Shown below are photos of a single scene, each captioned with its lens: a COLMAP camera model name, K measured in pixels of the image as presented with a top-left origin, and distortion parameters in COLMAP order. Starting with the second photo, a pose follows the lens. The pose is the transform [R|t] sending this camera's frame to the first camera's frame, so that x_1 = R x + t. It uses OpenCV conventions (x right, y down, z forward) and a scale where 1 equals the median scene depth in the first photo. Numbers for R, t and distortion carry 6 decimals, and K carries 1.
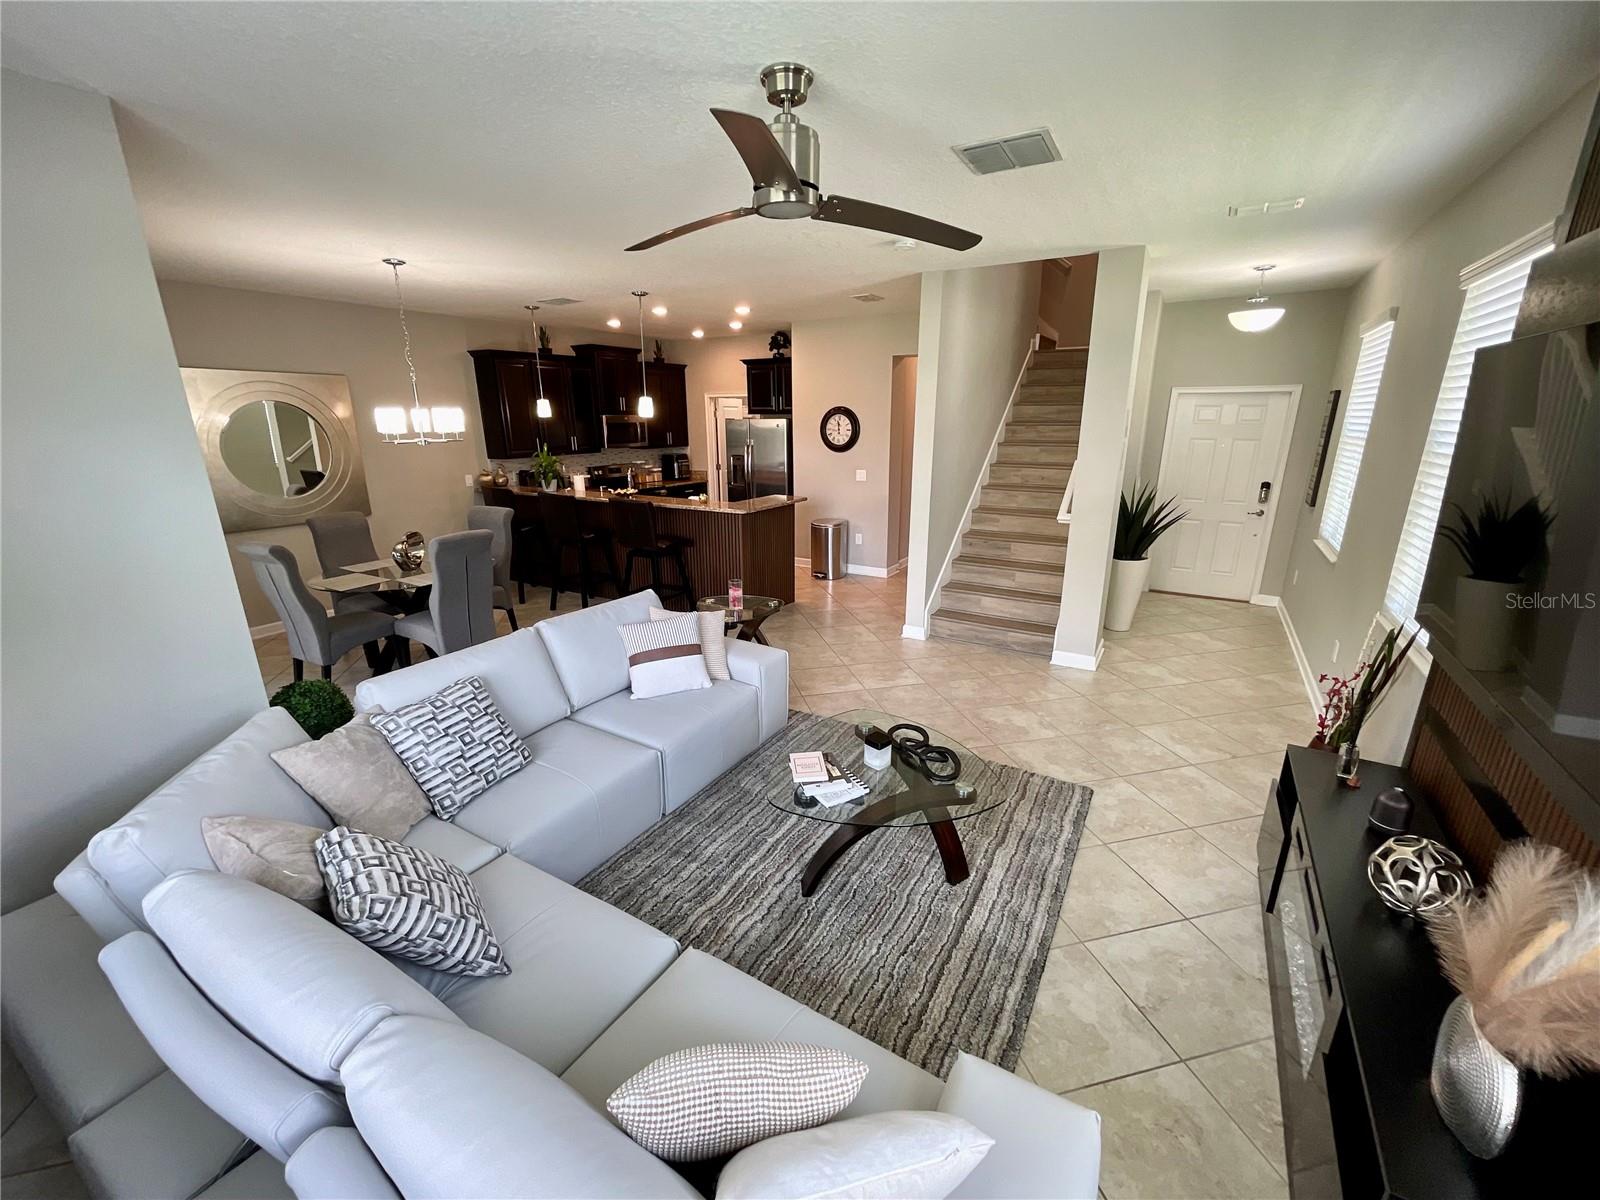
lens RADIAL K [[647.6, 0, 795.2], [0, 647.6, 607.9], [0, 0, 1]] dist [-0.001642, 0.001043]
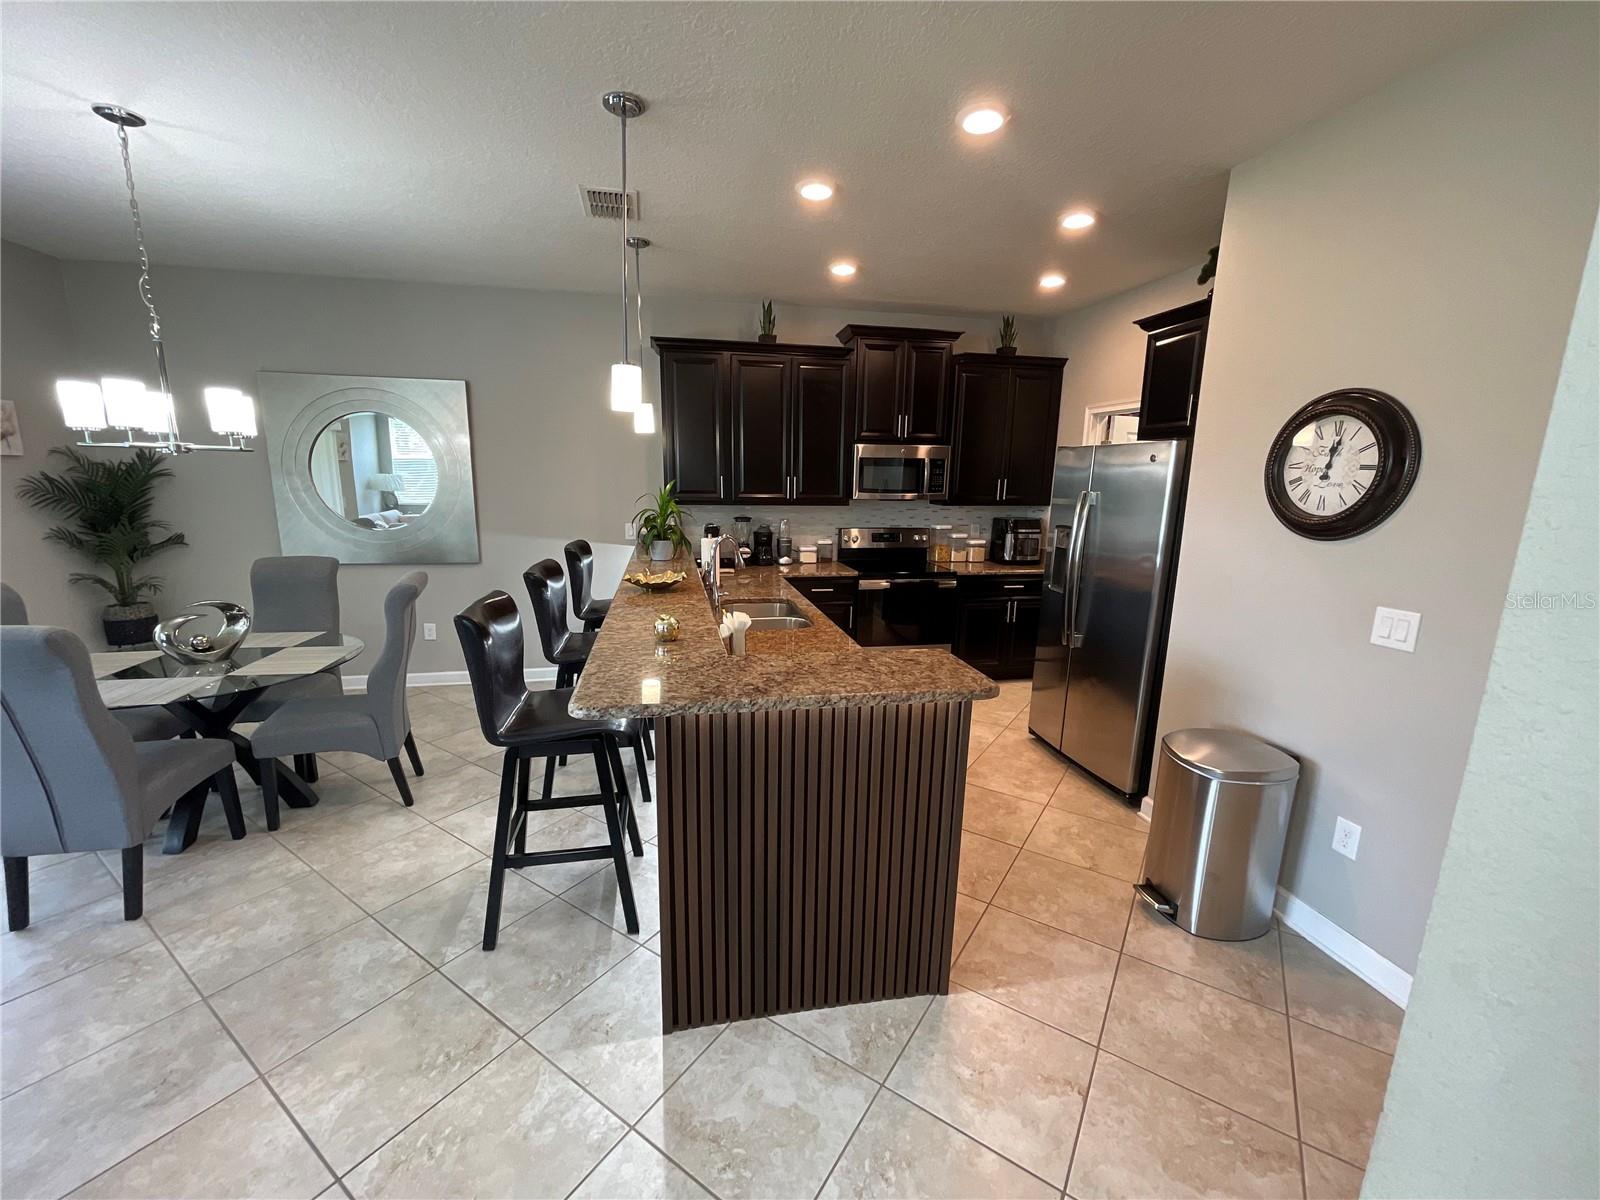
lens RADIAL K [[647.6, 0, 795.2], [0, 647.6, 607.9], [0, 0, 1]] dist [-0.001642, 0.001043]
pose [[0.676362, 0.165381, -0.717763, 0.149745], [-0.230571, 0.973031, 0.006926, -0.186264], [0.699551, 0.160811, 0.696253, 0.747418]]
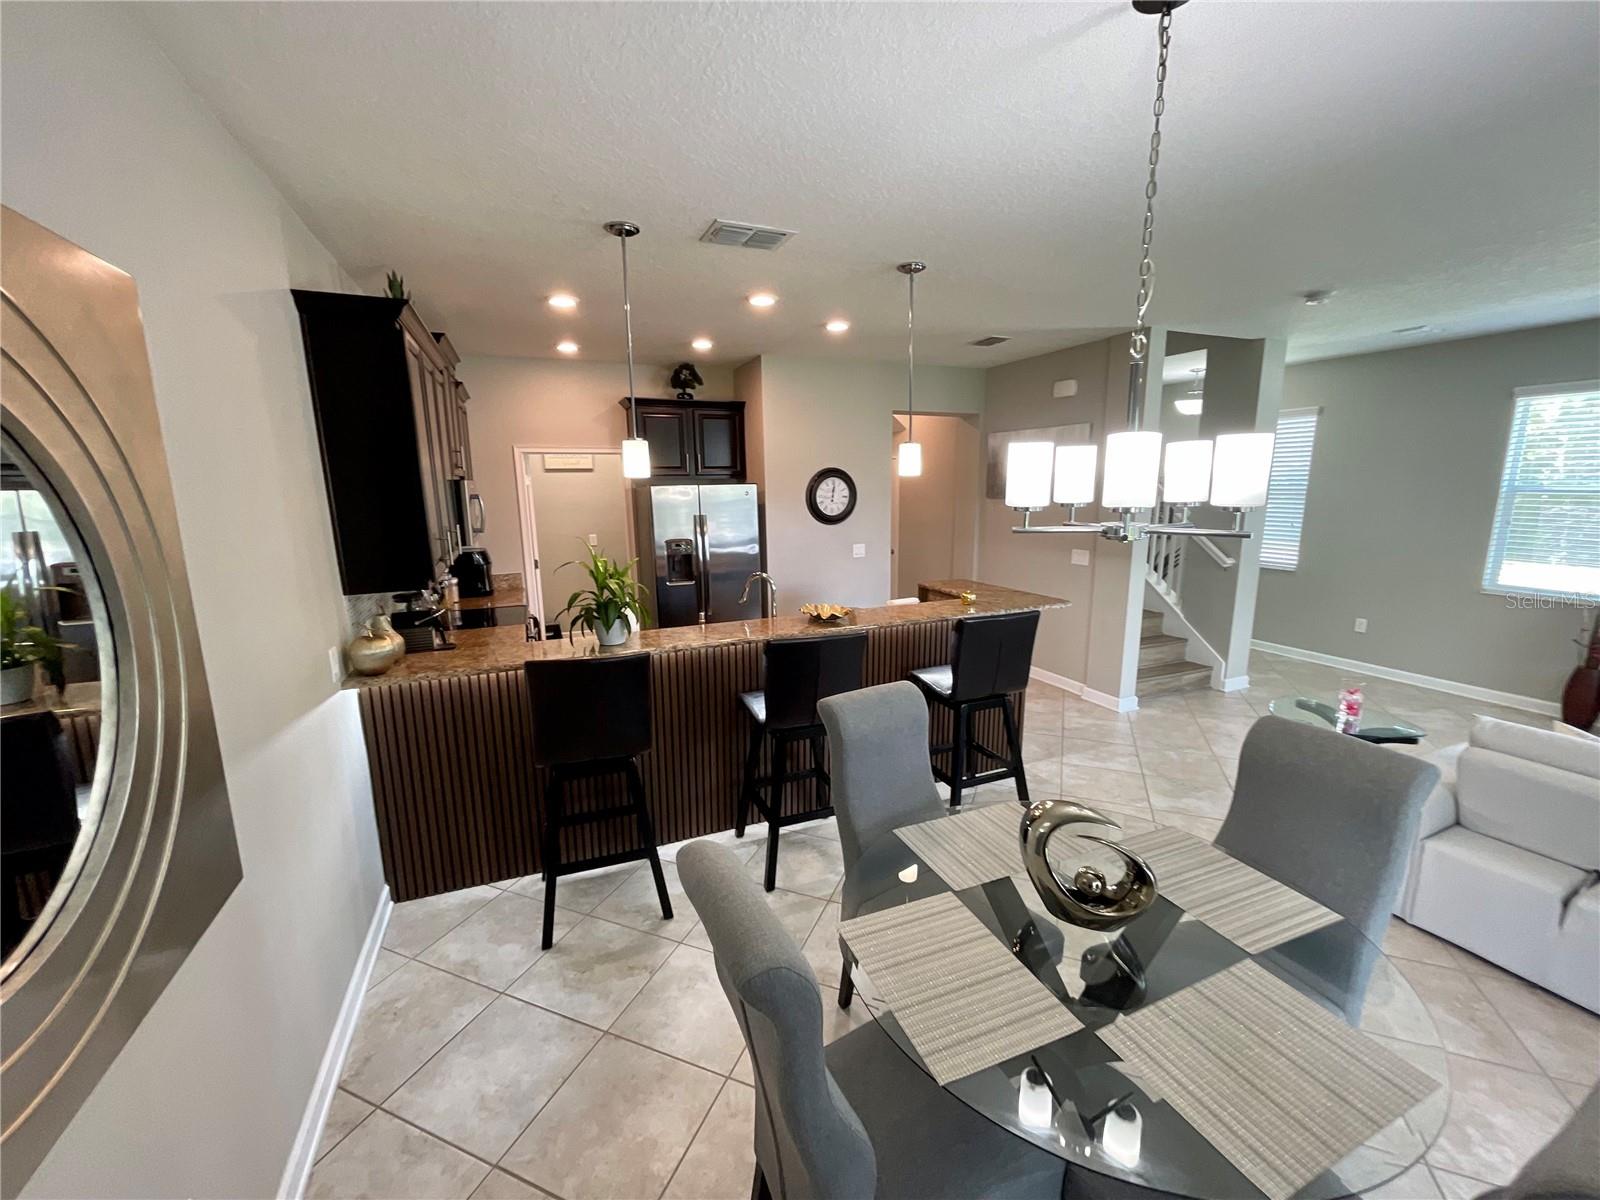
lens RADIAL K [[647.6, 0, 795.2], [0, 647.6, 607.9], [0, 0, 1]] dist [-0.001642, 0.001043]
pose [[0.589498, -0.155960, 0.792571, -0.714271], [0.241212, 0.970404, 0.011545, -0.194998], [-0.770915, 0.184371, 0.609670, 0.690154]]
